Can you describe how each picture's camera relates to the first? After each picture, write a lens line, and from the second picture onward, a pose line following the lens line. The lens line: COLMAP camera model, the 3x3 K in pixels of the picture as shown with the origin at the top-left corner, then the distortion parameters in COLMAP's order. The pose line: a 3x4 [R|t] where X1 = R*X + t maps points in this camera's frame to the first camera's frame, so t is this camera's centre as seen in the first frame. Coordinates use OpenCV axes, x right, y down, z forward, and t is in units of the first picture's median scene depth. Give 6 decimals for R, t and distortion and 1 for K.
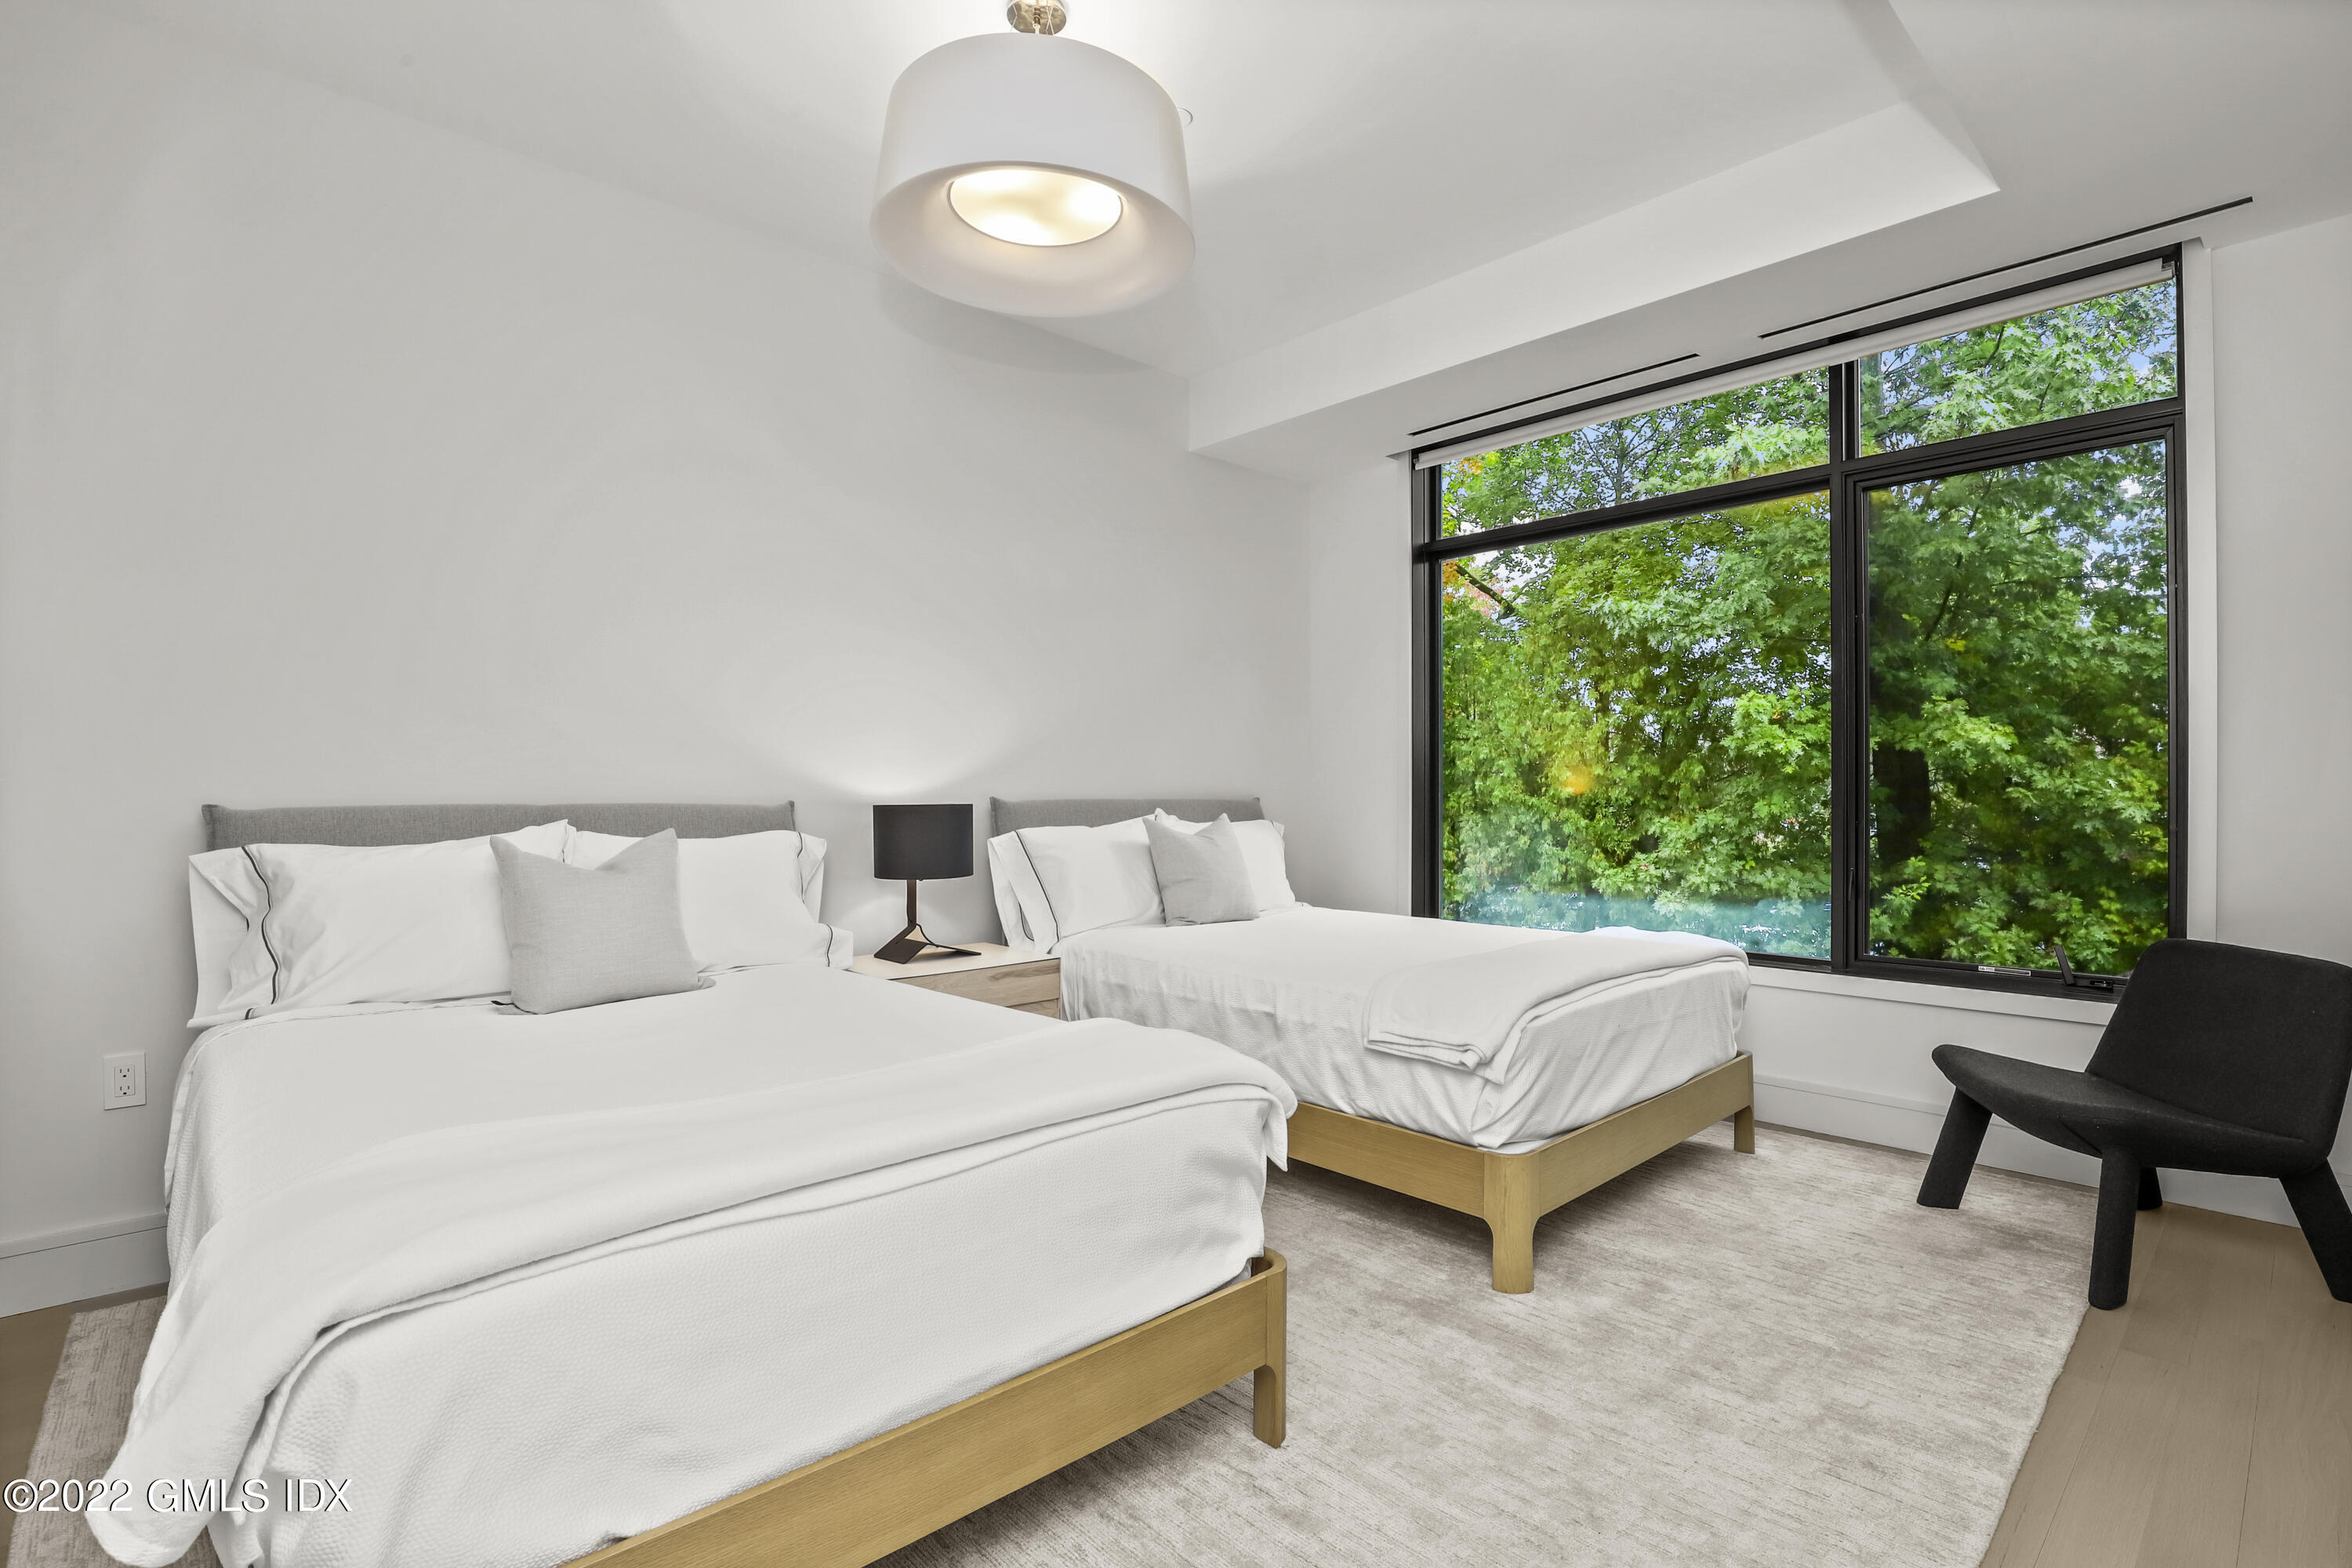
lens RADIAL K [[1080.7, 0, 1172.1], [0, 1080.7, 784.9], [0, 0, 1]] dist [-0.014096, -0.000558]
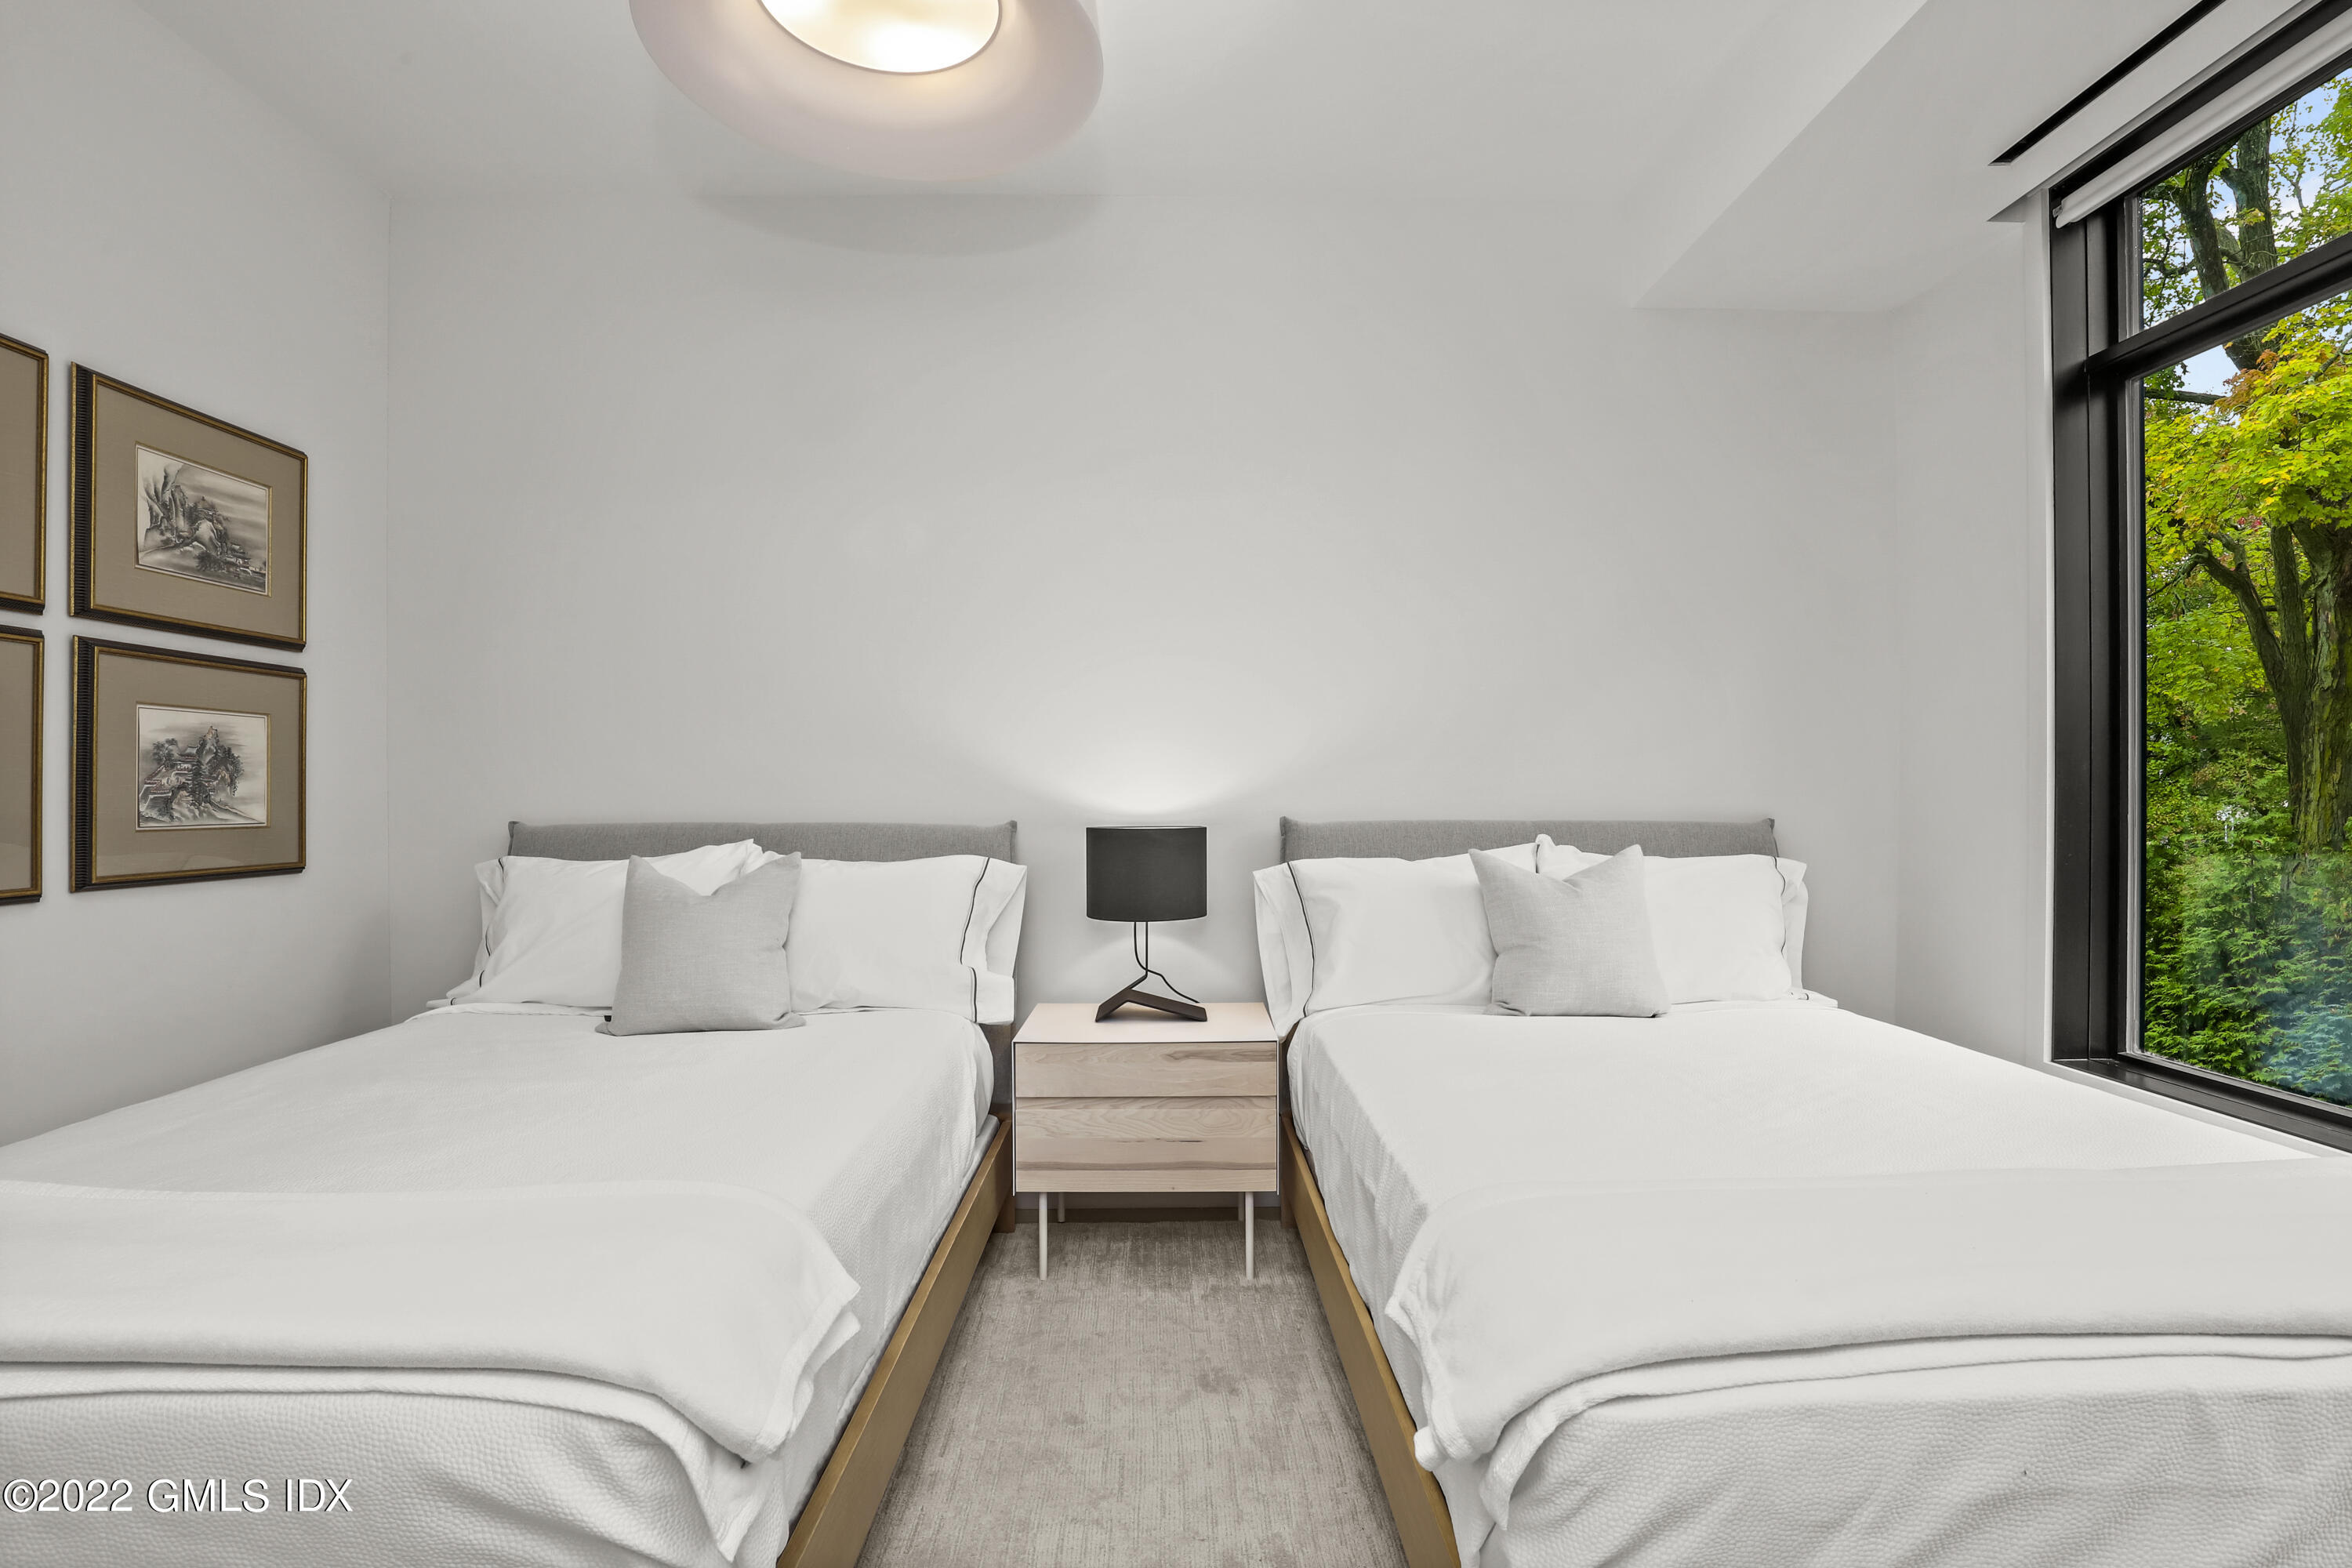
lens RADIAL K [[1080.7, 0, 1184.9], [0, 1080.7, 794.9], [0, 0, 1]] dist [-0.014096, -0.000558]
pose [[0.759657, -0.006444, -0.650292, 0.311177], [0.002073, 0.999970, -0.007486, 0.000364], [0.650320, 0.004339, 0.759648, 0.395217]]
